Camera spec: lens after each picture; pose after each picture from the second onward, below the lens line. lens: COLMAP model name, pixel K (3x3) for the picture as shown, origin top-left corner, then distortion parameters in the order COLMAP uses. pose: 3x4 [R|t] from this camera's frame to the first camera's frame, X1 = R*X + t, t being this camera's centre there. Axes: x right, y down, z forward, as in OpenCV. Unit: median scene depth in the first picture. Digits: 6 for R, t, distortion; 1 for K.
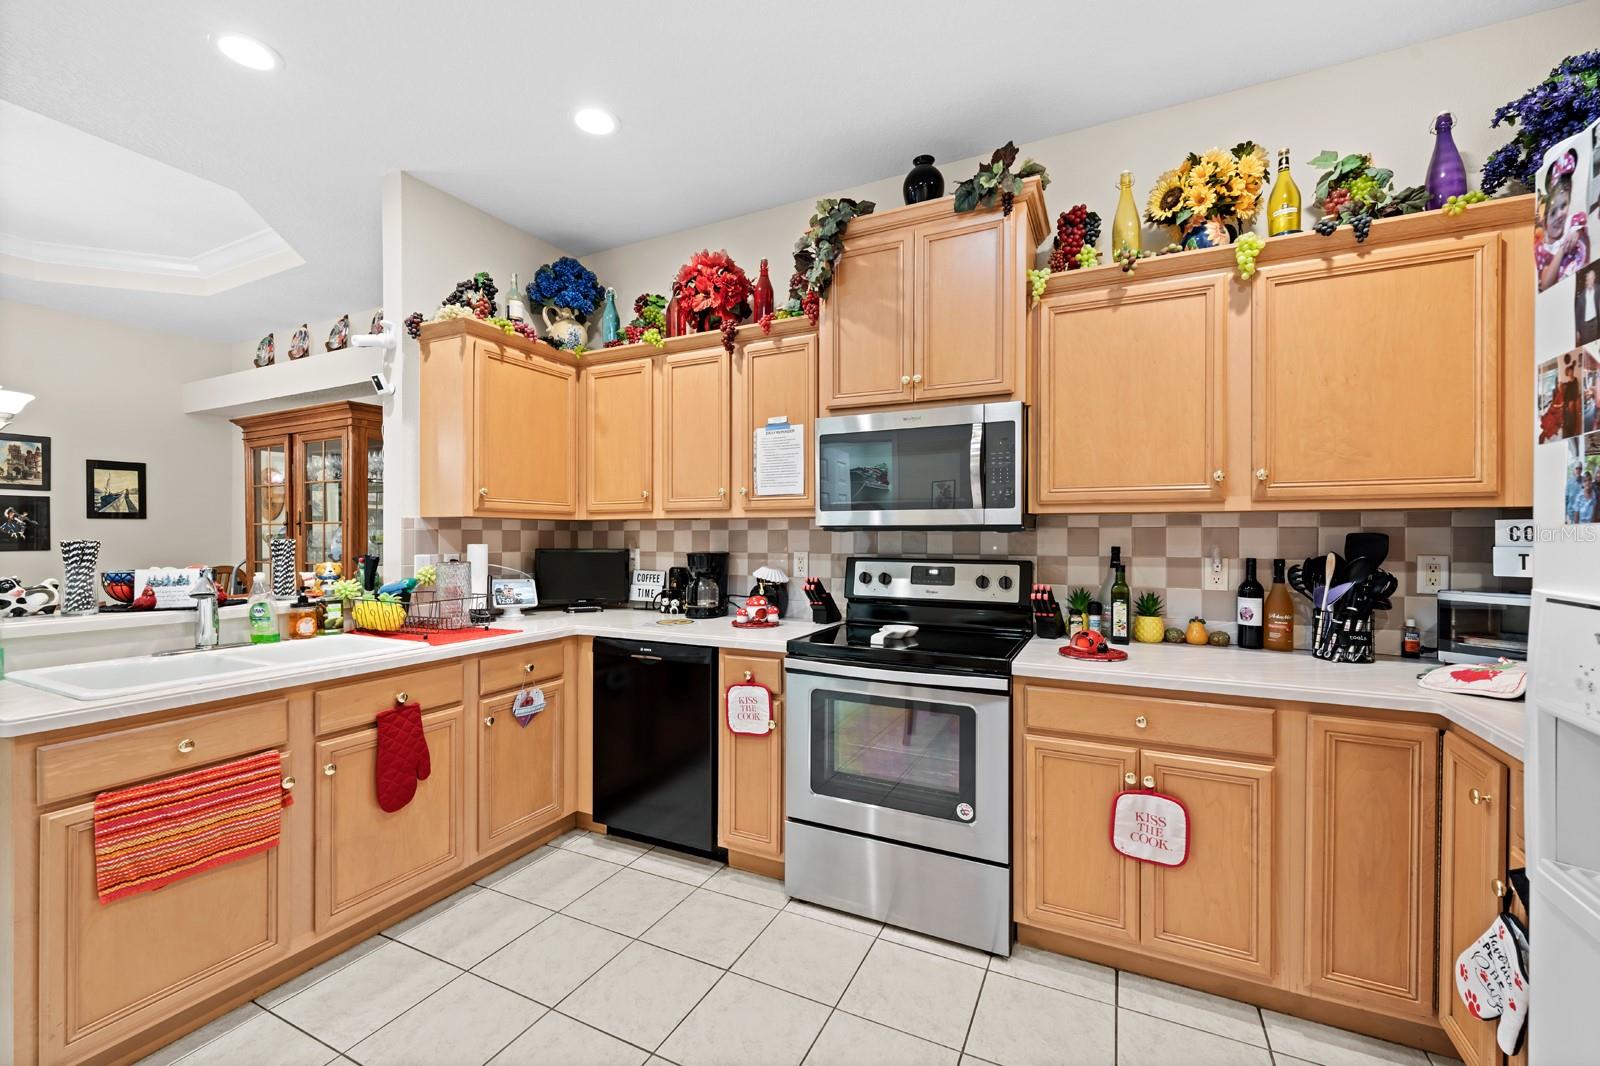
lens RADIAL K [[644.8, 0, 803.5], [0, 644.8, 537.8], [0, 0, 1]] dist [-0.002743, -0.000483]
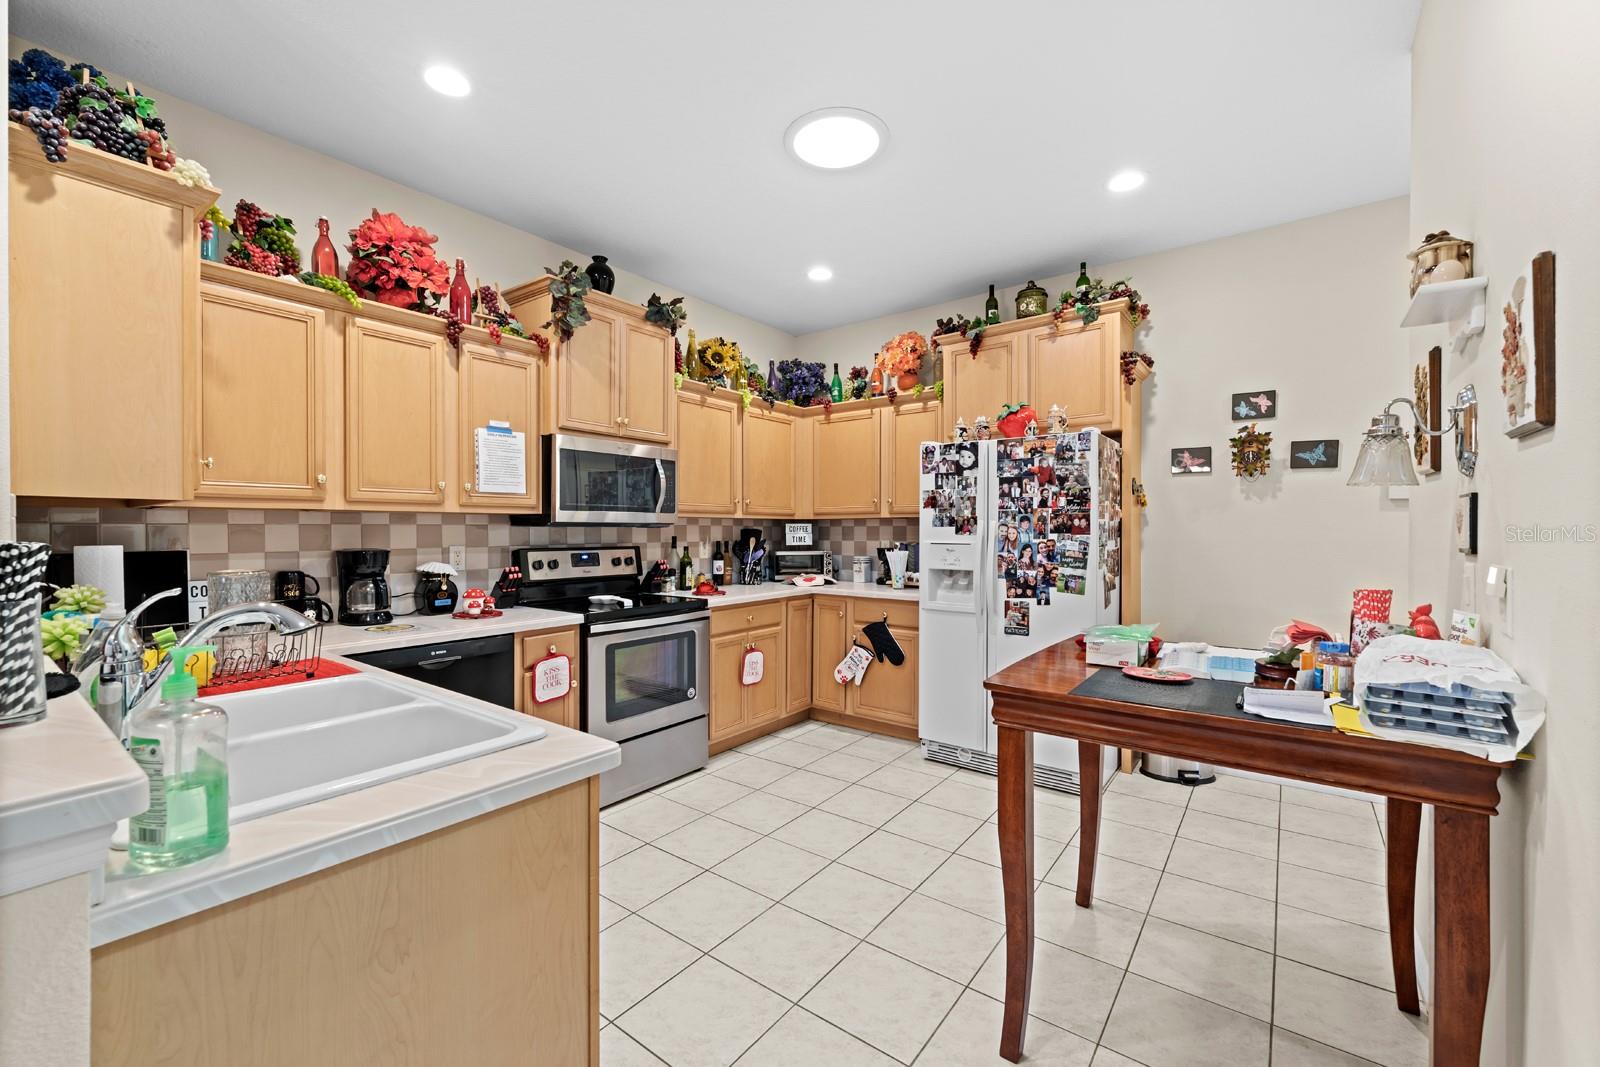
lens RADIAL K [[644.8, 0, 799.0], [0, 644.8, 536.5], [0, 0, 1]] dist [-0.002743, -0.000483]
pose [[0.192751, -0.008293, 0.981213, -1.091071], [0.008735, 0.999939, 0.006735, 0.004942], [-0.981209, 0.007273, 0.192811, 0.317496]]
